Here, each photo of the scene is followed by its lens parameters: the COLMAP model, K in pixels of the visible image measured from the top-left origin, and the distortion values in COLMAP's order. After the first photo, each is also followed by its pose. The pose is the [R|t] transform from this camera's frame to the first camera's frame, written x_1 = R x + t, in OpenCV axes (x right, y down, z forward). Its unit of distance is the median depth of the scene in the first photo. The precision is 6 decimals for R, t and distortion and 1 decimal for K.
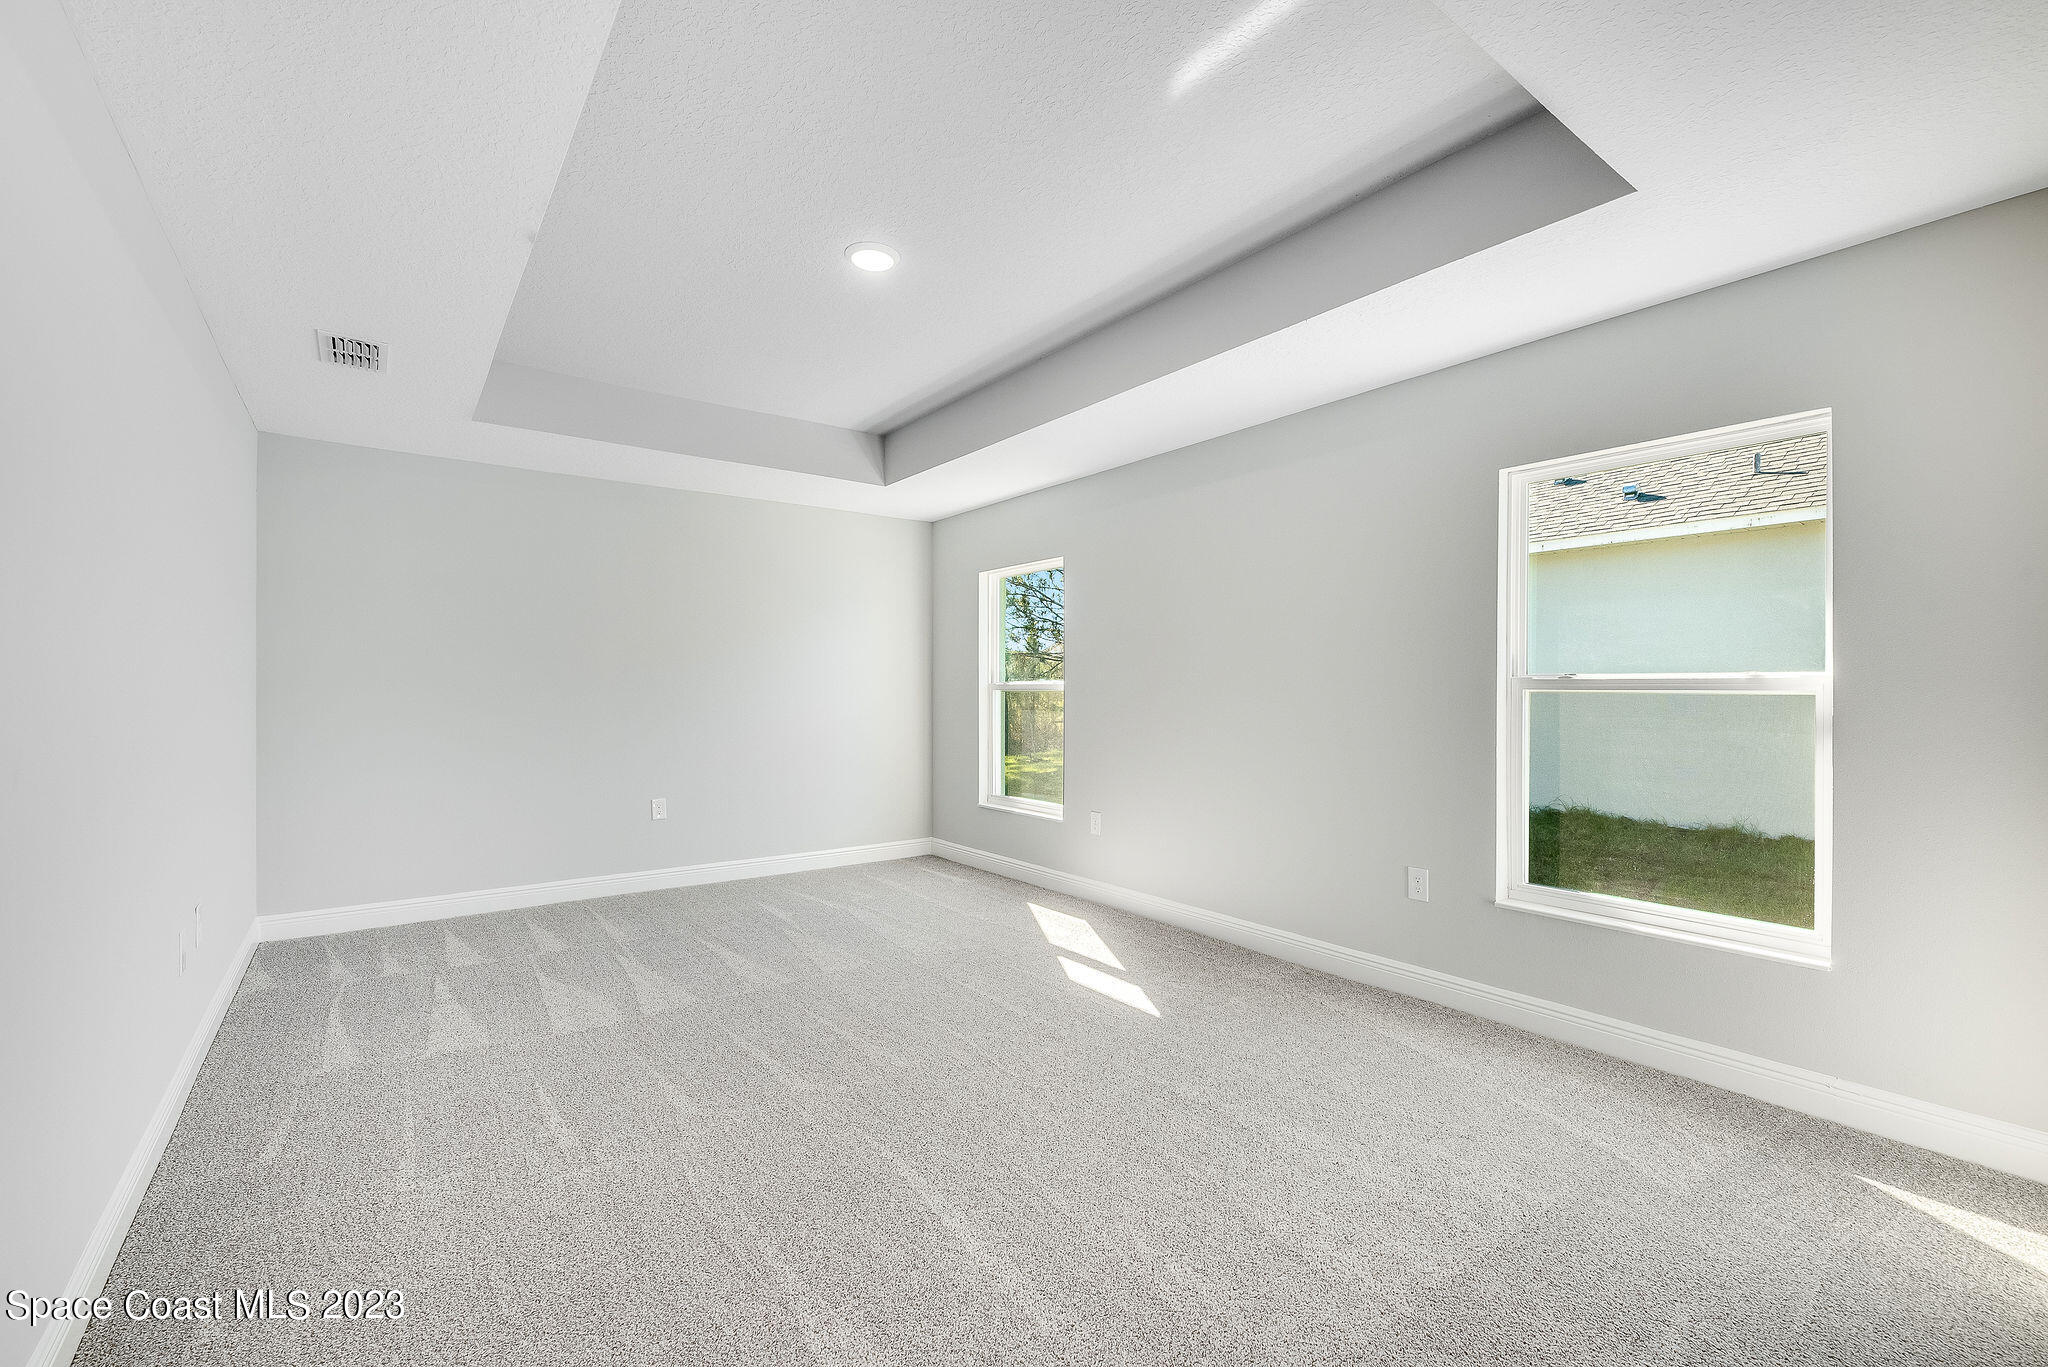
lens RADIAL K [[883.9, 0, 1021.3], [0, 883.9, 696.1], [0, 0, 1]] dist [-0.004534, 0.000475]
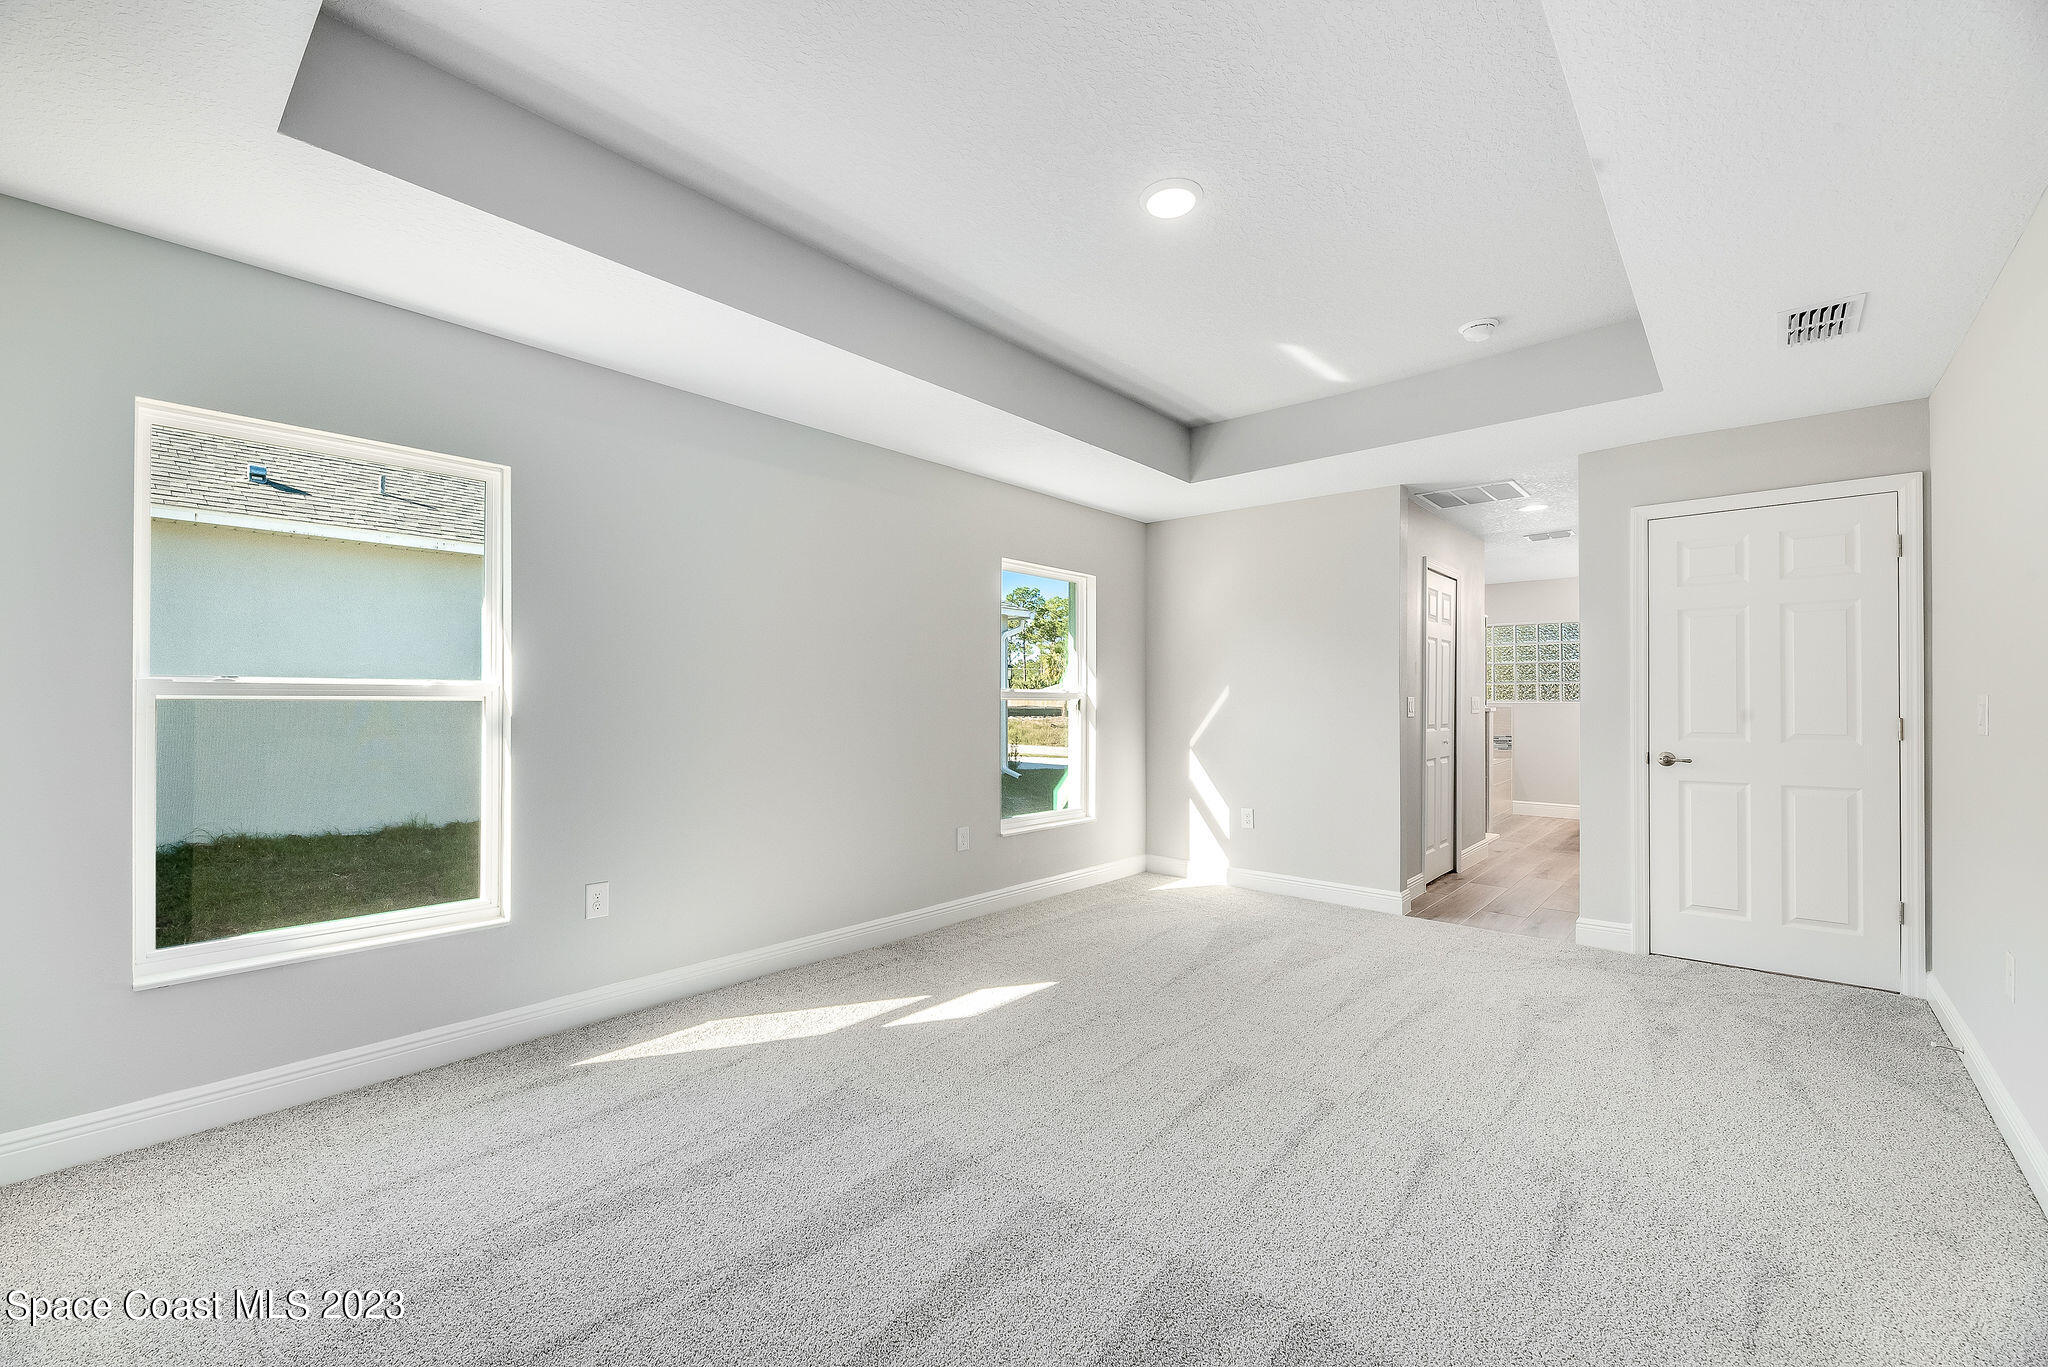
lens RADIAL K [[837.8, 0, 1018.8], [0, 837.8, 683.1], [0, 0, 1]] dist [0.001859, 0.000046]
pose [[-0.212460, 0.017715, 0.977009, -0.351462], [0.004203, 0.999843, -0.017215, -0.002248], [-0.977161, 0.000448, -0.212501, 0.495683]]
